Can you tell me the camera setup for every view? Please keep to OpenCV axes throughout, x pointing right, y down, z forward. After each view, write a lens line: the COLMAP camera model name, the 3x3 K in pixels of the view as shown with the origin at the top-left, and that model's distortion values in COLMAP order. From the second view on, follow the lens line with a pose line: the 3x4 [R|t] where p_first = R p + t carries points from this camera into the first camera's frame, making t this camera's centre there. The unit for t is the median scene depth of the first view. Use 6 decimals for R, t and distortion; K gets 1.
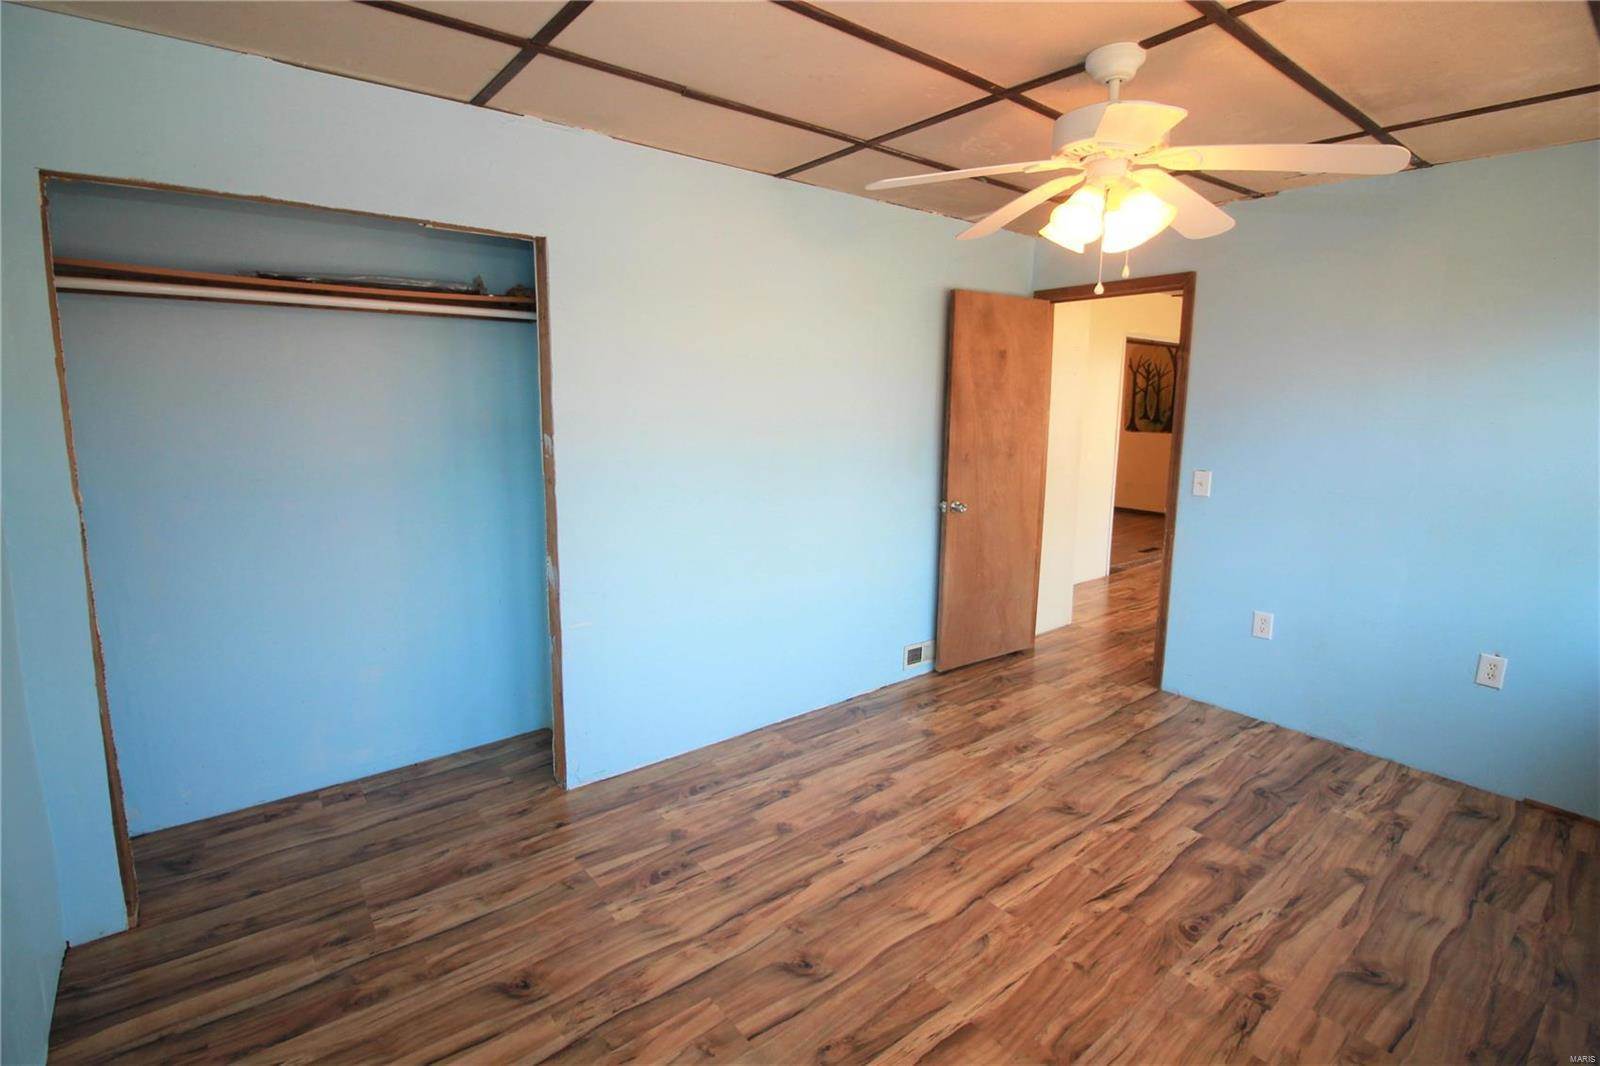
lens RADIAL K [[768.7, 0, 797.7], [0, 768.7, 527.5], [0, 0, 1]] dist [-0.012932, -0.003754]
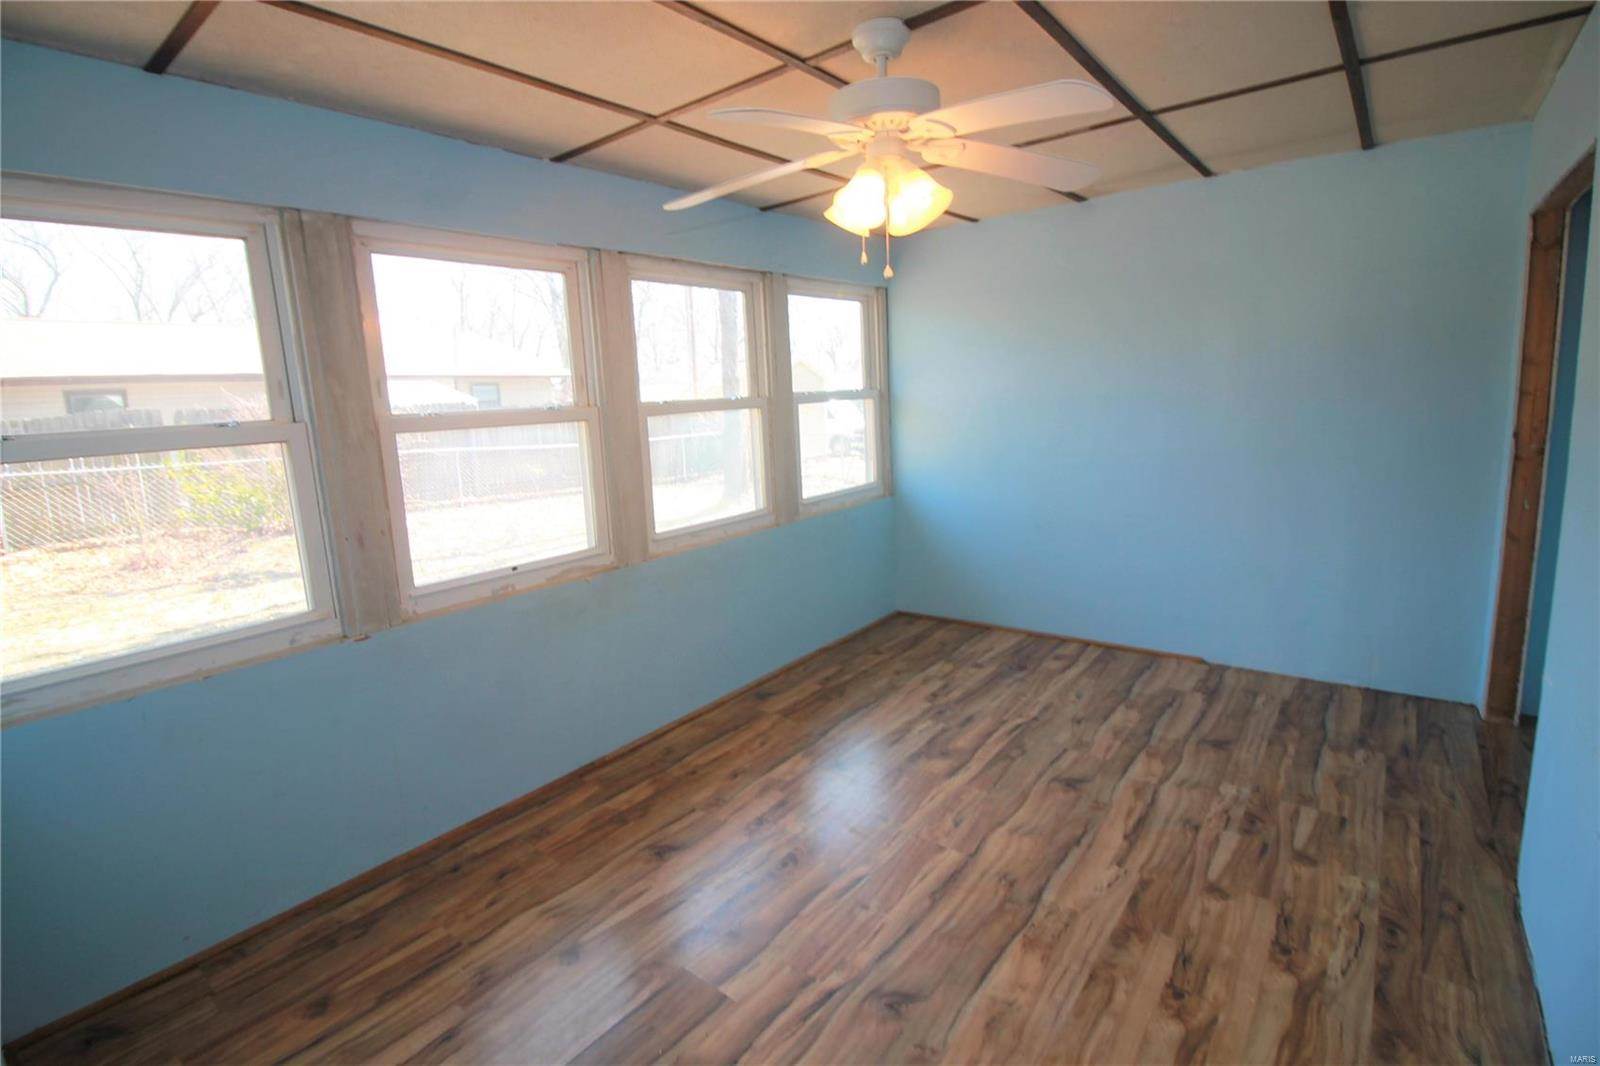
lens RADIAL K [[768.7, 0, 799.3], [0, 768.7, 528.8], [0, 0, 1]] dist [-0.012932, -0.003754]
pose [[-0.975469, 0.073070, -0.207655, 0.617006], [-0.001171, 0.941567, 0.336823, -0.282296], [0.220133, 0.328804, -0.918384, 1.662929]]
